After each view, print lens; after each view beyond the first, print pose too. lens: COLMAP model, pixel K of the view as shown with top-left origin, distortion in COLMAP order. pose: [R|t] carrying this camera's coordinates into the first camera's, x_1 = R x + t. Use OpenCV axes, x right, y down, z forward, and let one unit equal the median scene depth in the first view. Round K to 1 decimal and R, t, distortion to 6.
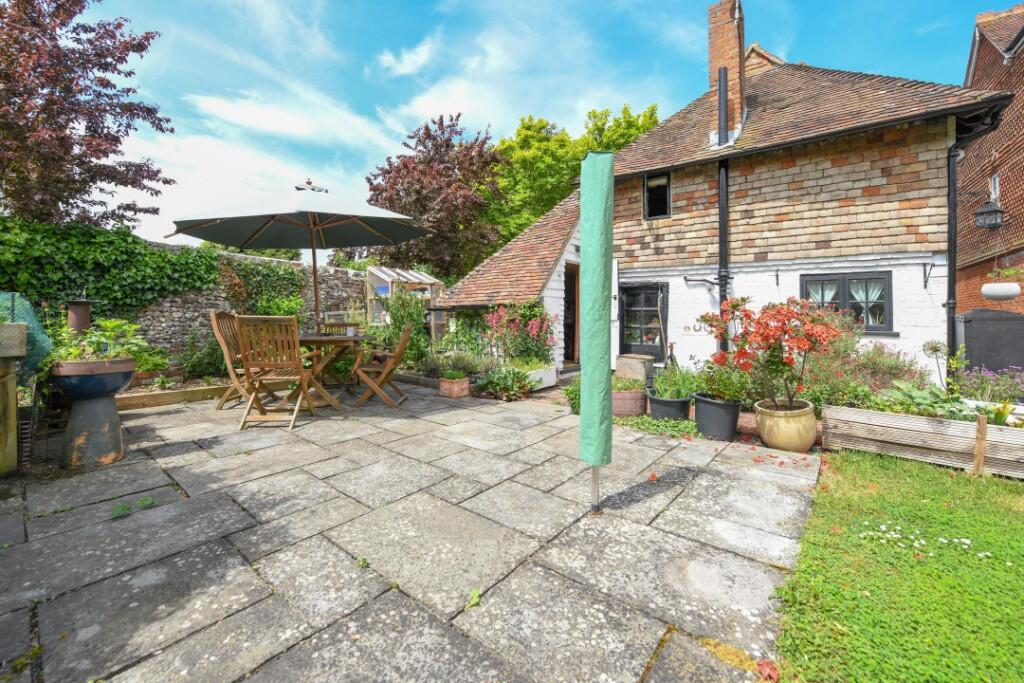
lens RADIAL K [[411.7, 0, 537.9], [0, 411.7, 333.5], [0, 0, 1]] dist [-0.003144, -0.001853]
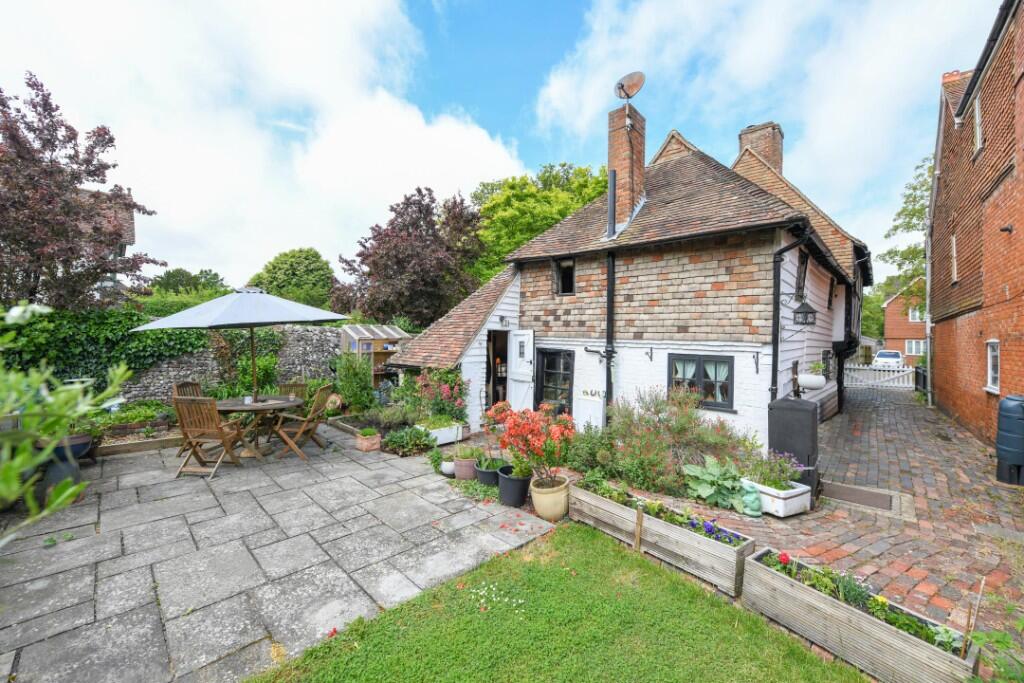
lens RADIAL K [[411.7, 0, 553.9], [0, 411.7, 350.5], [0, 0, 1]] dist [-0.003144, -0.001853]
pose [[0.996101, 0.020285, -0.085857, 0.421626], [-0.020795, 0.999771, -0.005048, -0.139003], [0.085735, 0.006813, 0.996295, -0.174782]]
